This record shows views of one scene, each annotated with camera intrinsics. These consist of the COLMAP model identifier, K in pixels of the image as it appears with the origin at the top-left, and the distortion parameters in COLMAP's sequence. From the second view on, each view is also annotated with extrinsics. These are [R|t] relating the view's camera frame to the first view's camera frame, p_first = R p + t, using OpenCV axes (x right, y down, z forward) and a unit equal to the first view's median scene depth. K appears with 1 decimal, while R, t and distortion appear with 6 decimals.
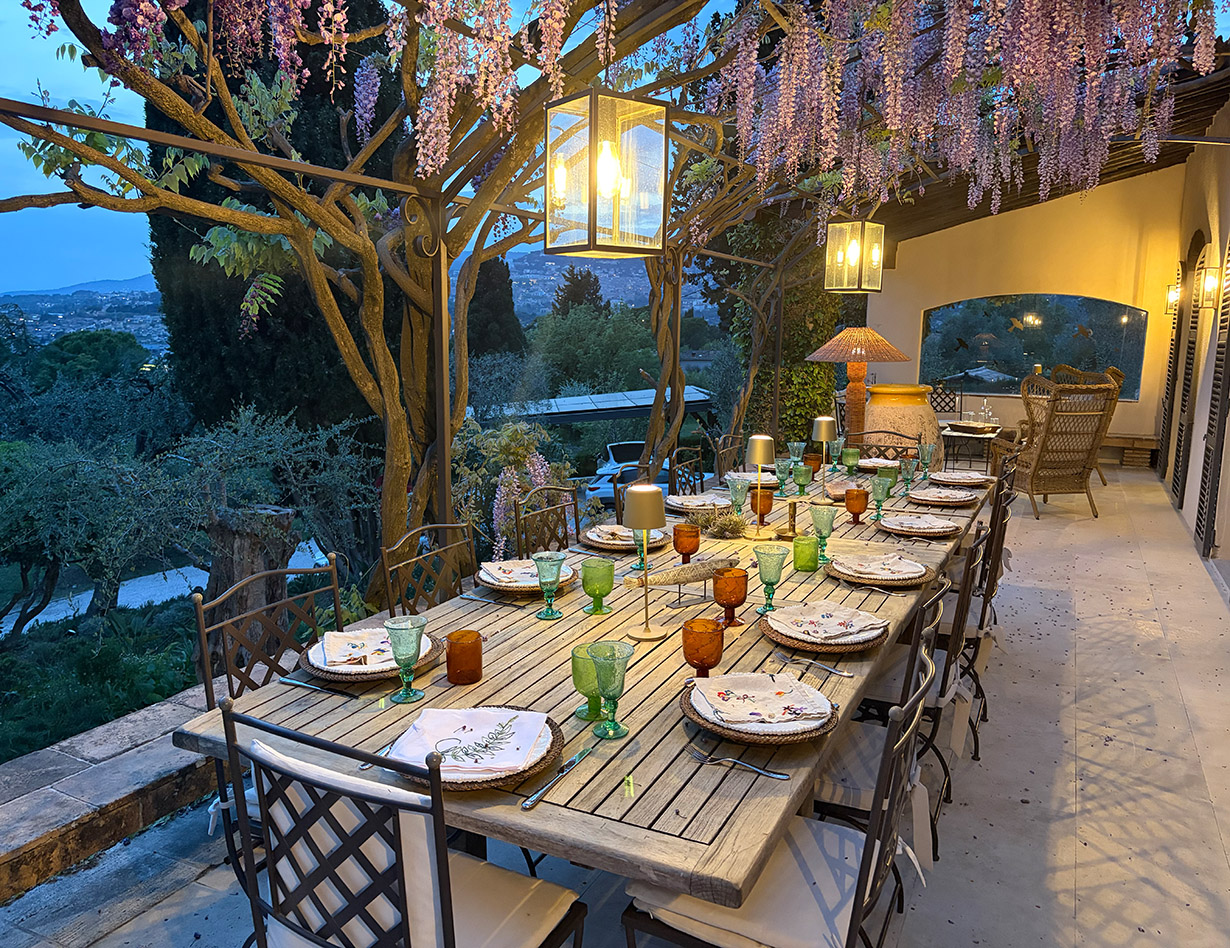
lens RADIAL K [[967.5, 0, 615.0], [0, 967.5, 474.0], [0, 0, 1]] dist [0.041904, -0.055209]
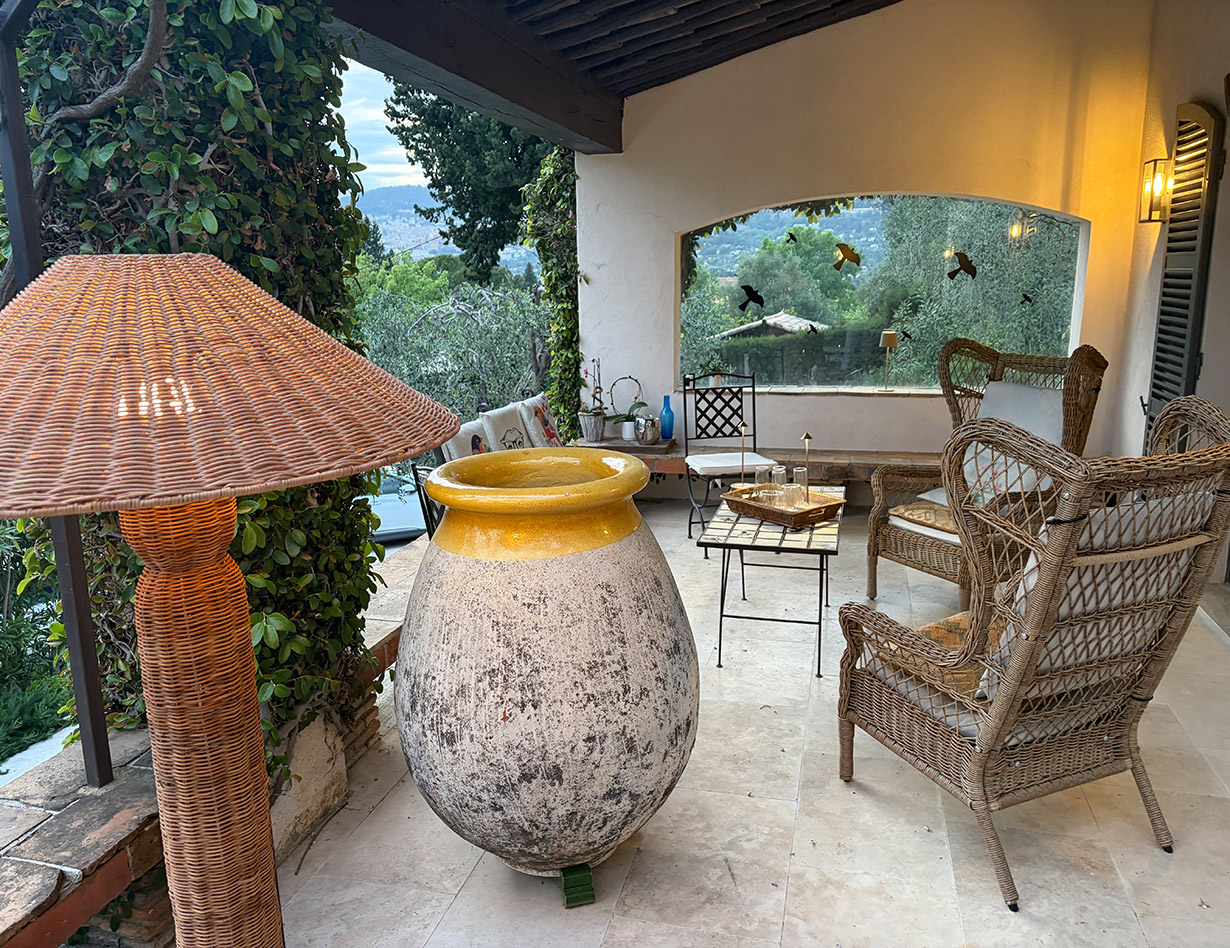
lens RADIAL K [[970.5, 0, 636.1], [0, 970.5, 457.8], [0, 0, 1]] dist [0.077836, -0.207900]
pose [[0.976610, -0.064679, 0.205061, 0.069632], [0.057680, 0.997536, 0.039937, -0.026958], [-0.207139, -0.027175, 0.977934, 0.189003]]
